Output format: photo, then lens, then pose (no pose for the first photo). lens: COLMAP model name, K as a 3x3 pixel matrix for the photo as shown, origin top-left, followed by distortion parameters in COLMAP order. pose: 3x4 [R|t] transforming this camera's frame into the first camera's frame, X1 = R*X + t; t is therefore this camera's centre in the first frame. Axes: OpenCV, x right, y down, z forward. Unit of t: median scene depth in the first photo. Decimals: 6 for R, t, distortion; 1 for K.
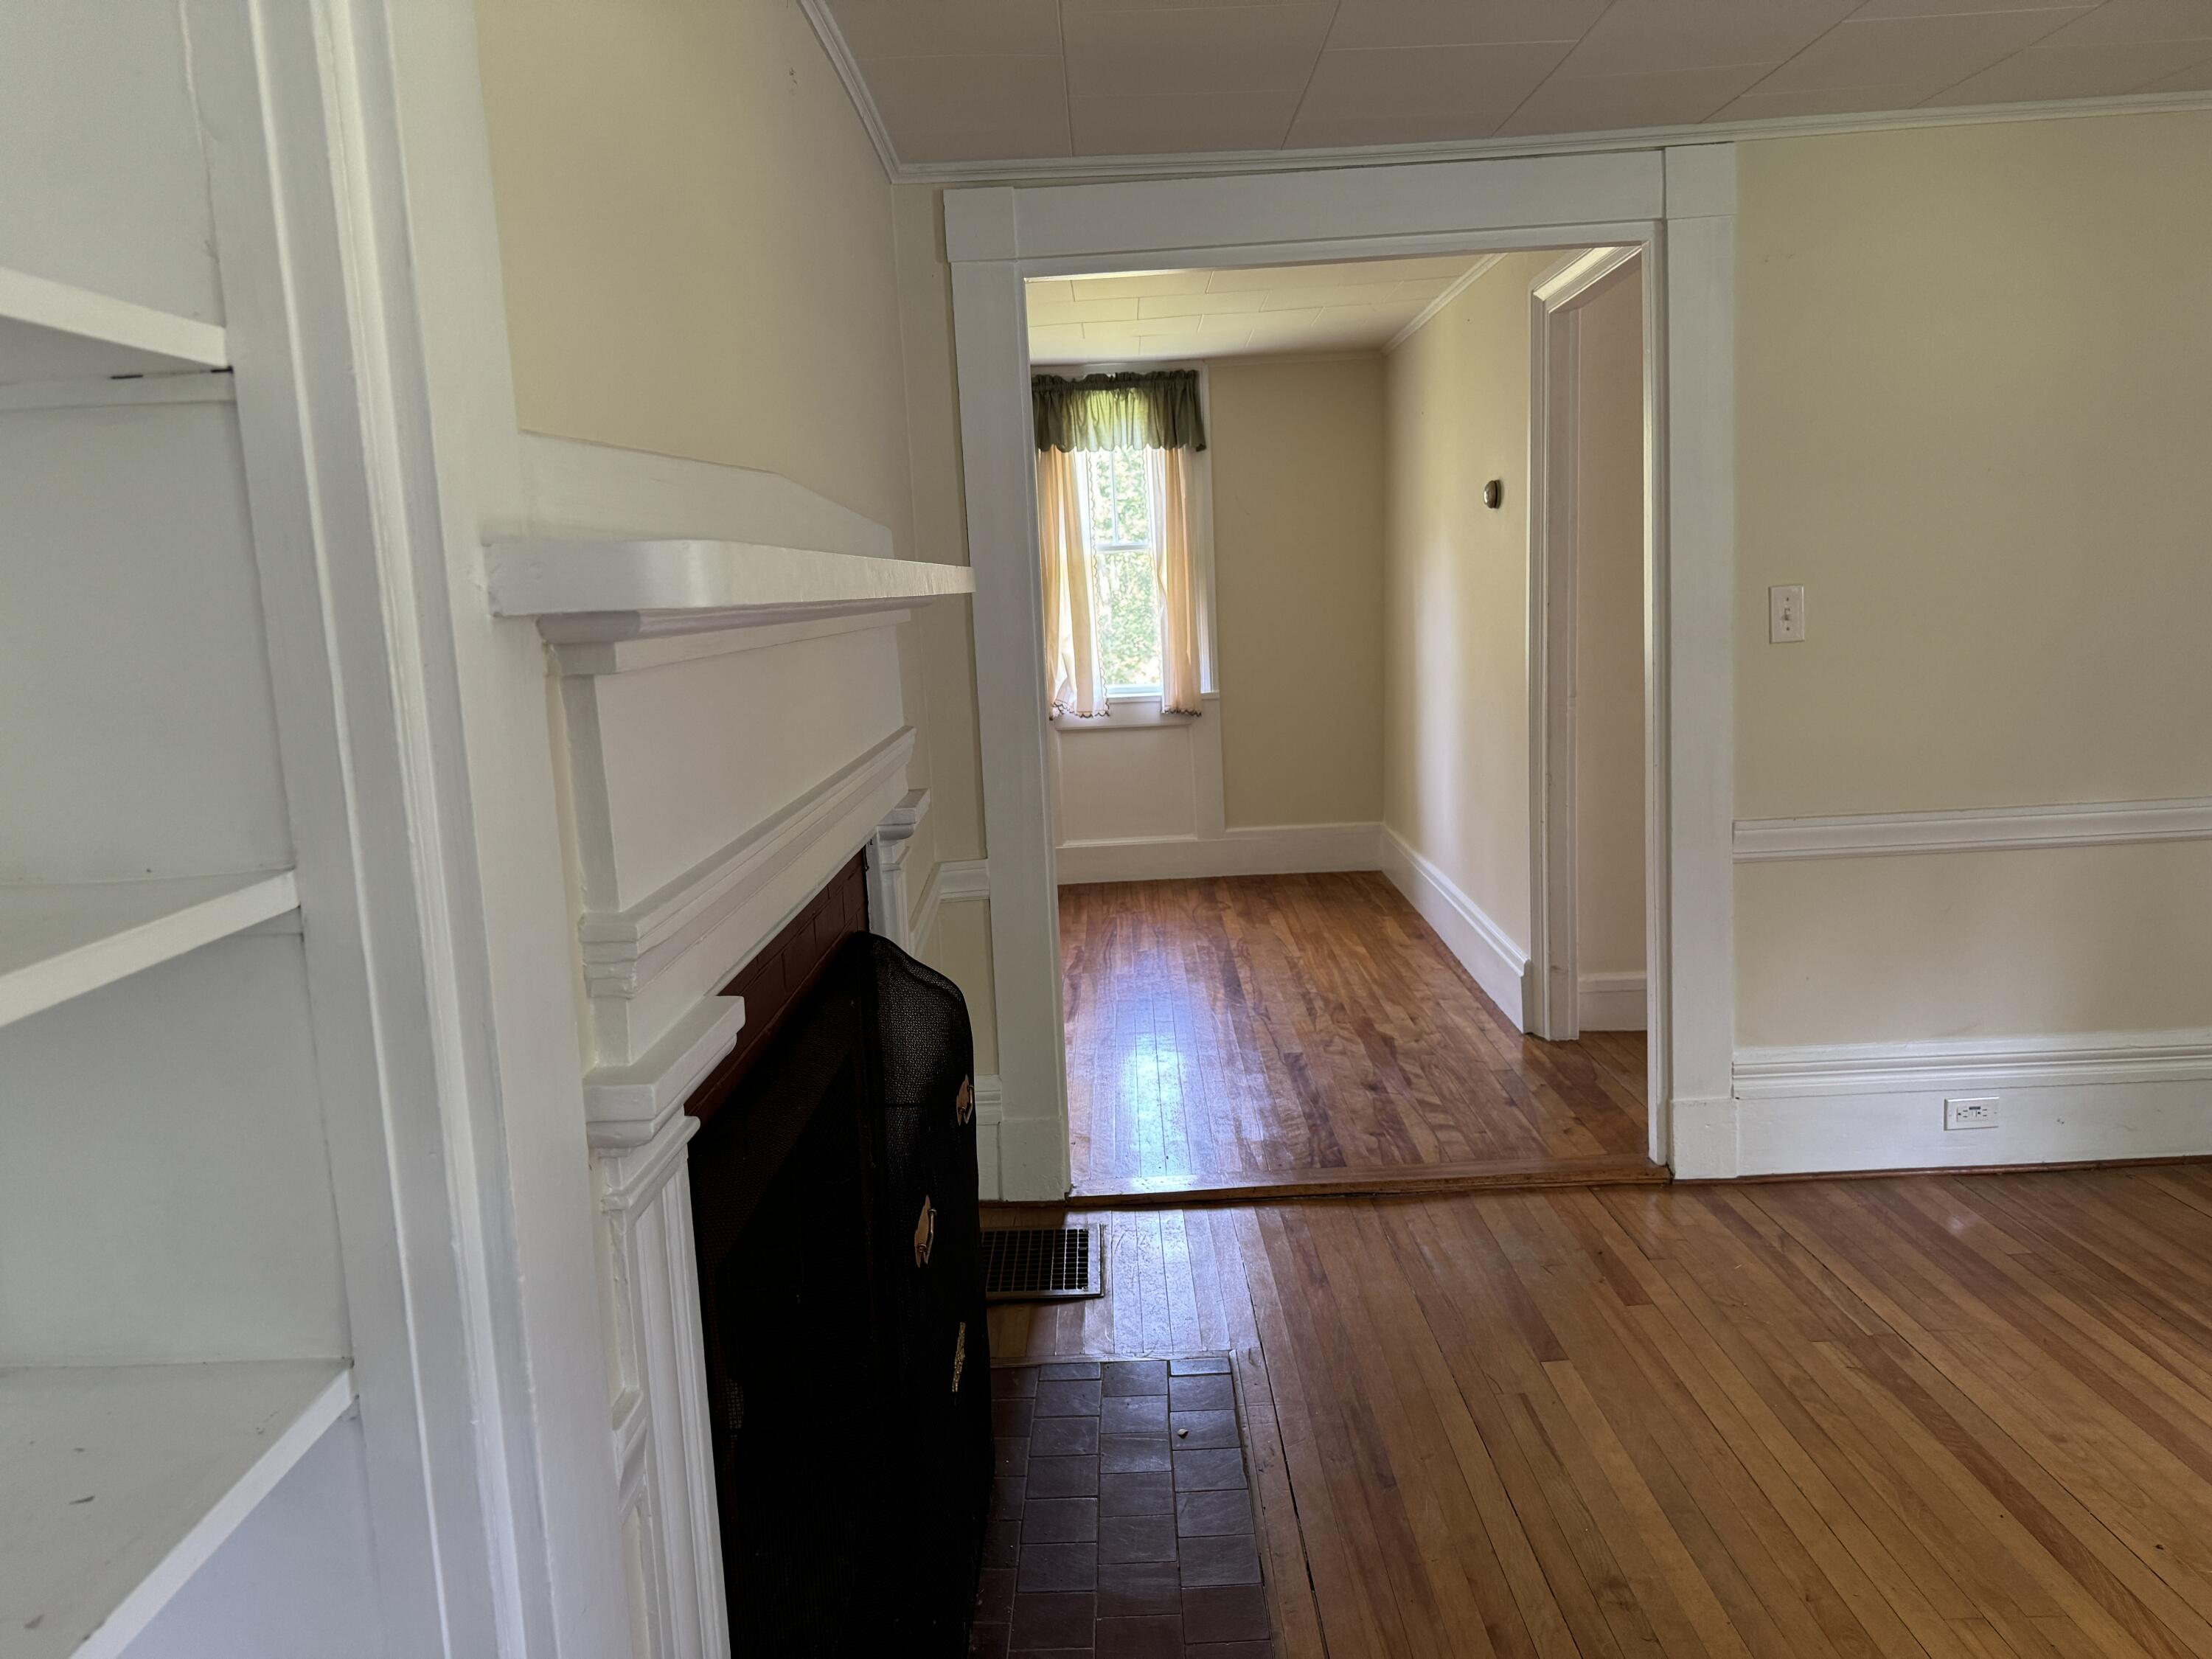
lens RADIAL K [[1563.7, 0, 1108.0], [0, 1563.7, 832.4], [0, 0, 1]] dist [0.045901, -0.008215]
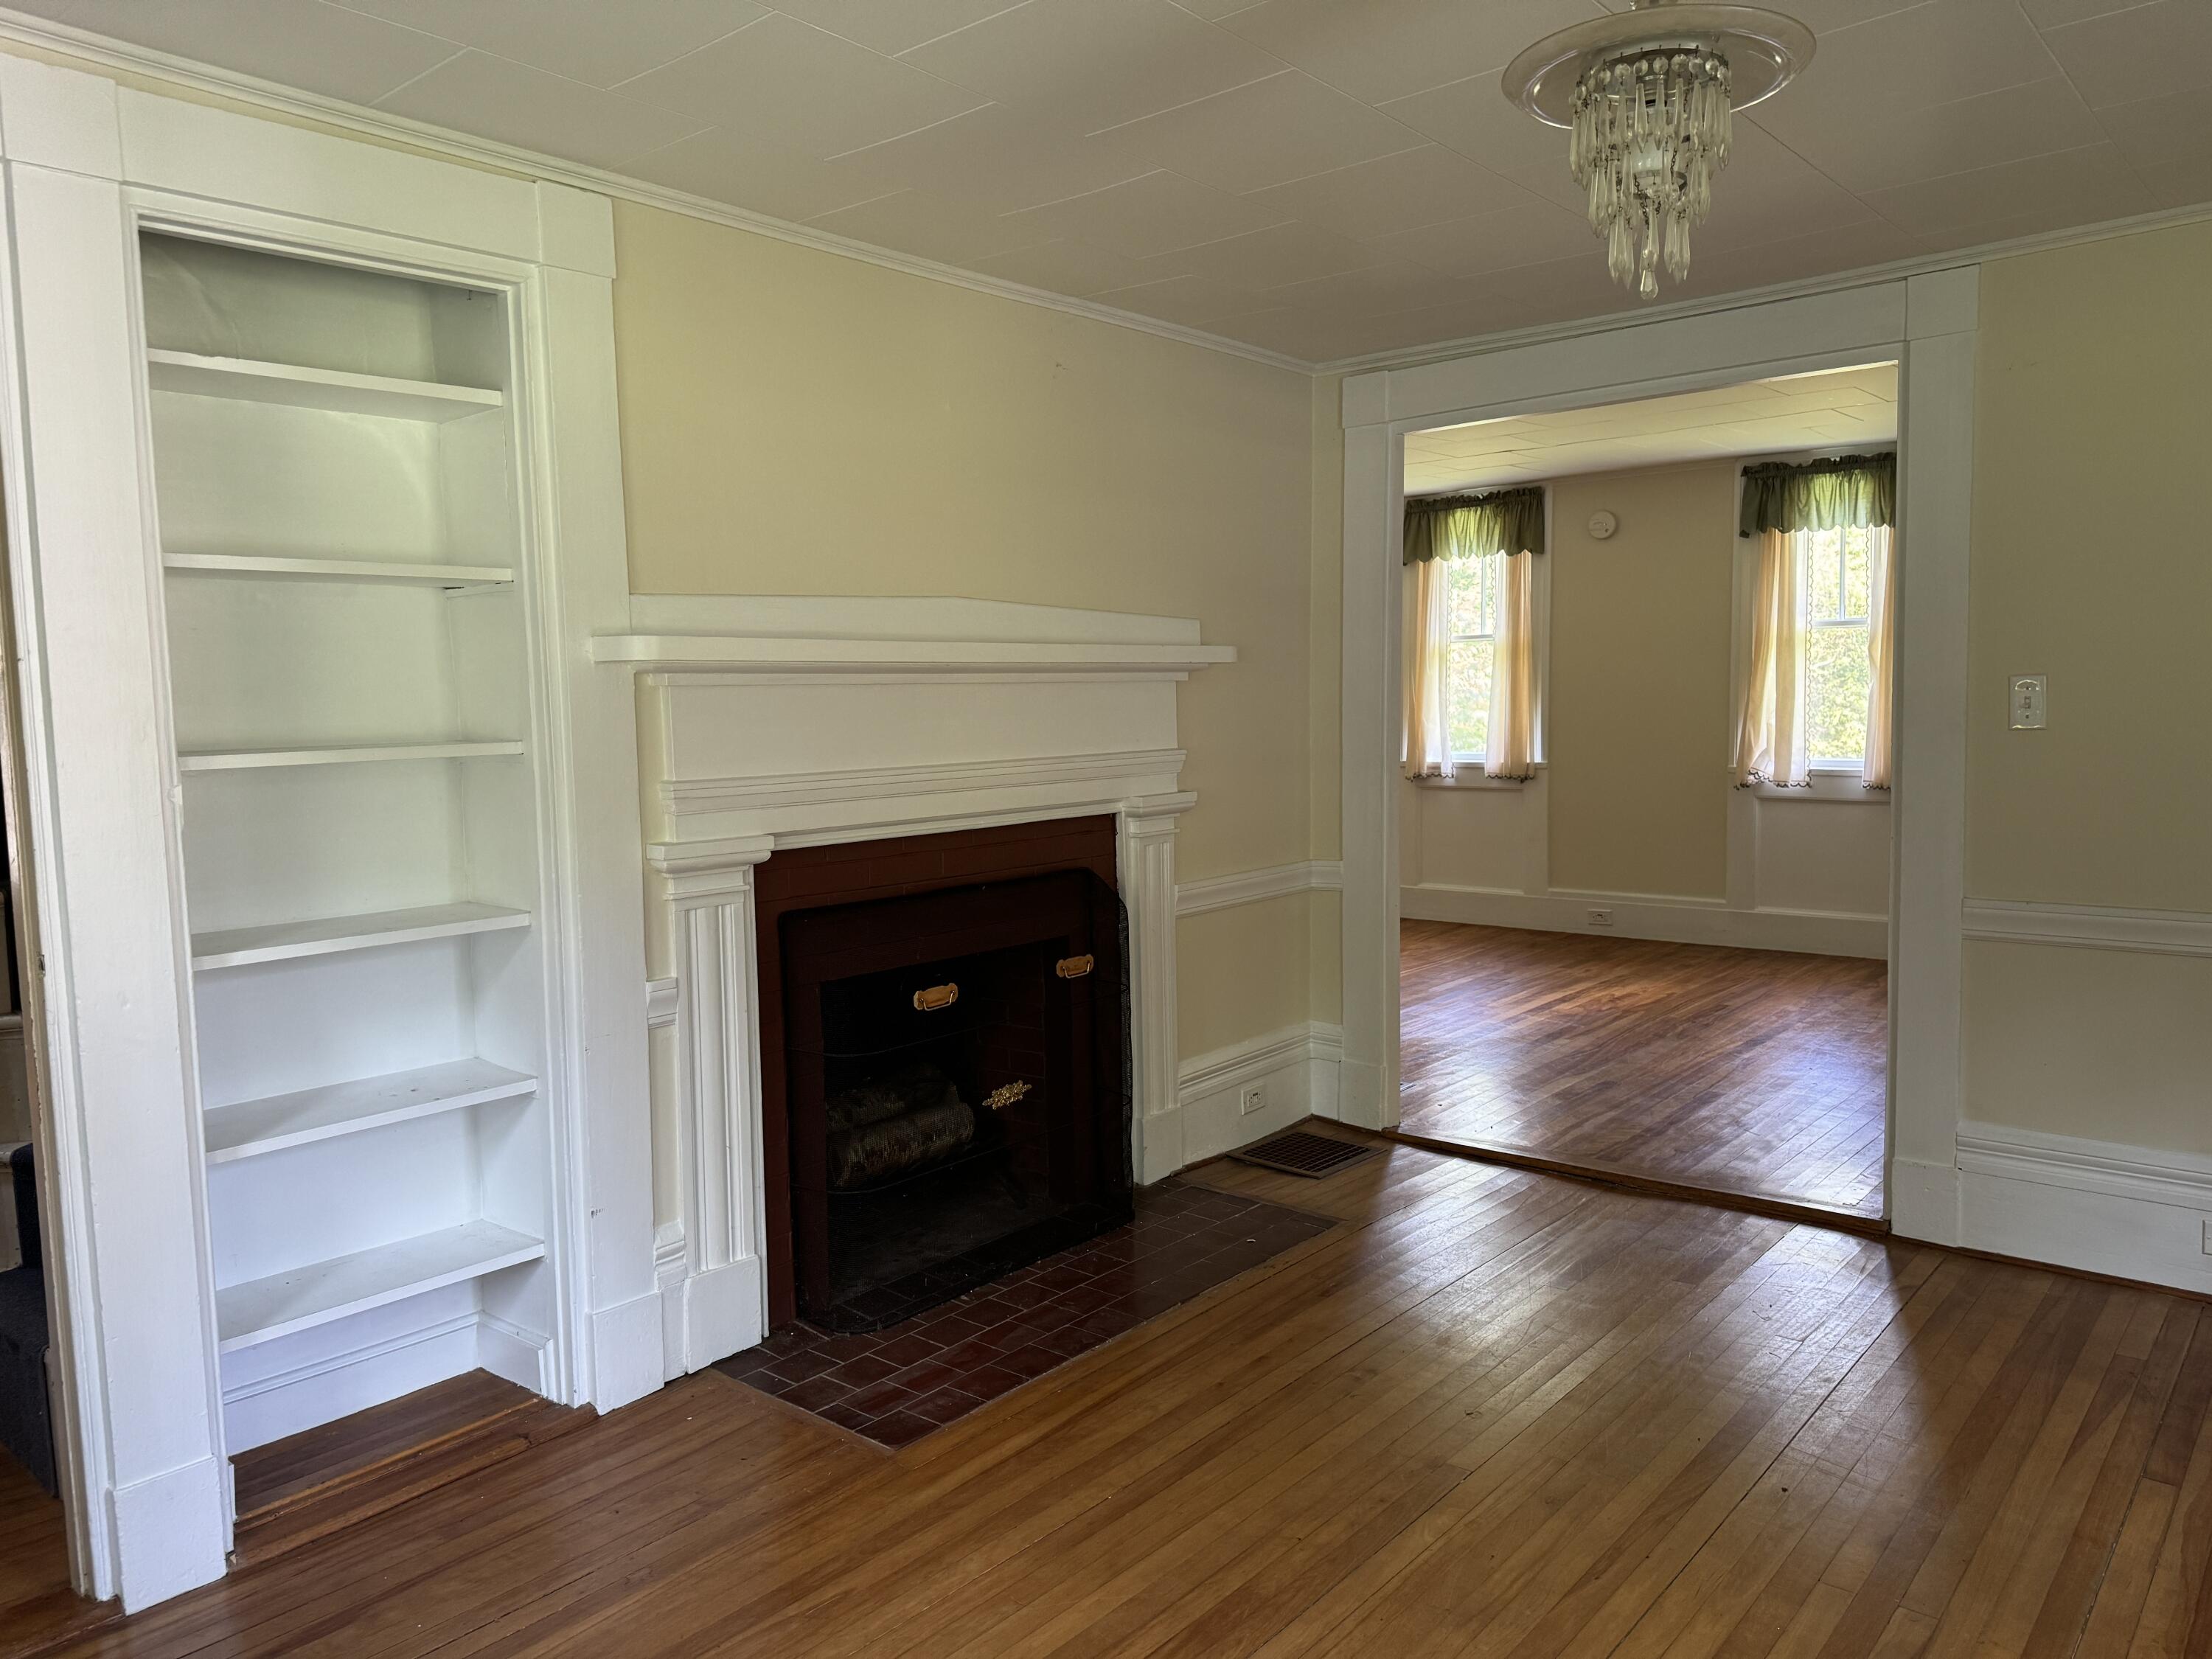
lens RADIAL K [[1563.7, 0, 1100.7], [0, 1563.7, 831.4], [0, 0, 1]] dist [0.045901, -0.008215]
pose [[0.762431, 0.091090, -0.640626, 0.607047], [-0.117876, 0.993028, 0.000910, 0.015058], [0.636243, 0.074820, 0.767852, -0.163808]]
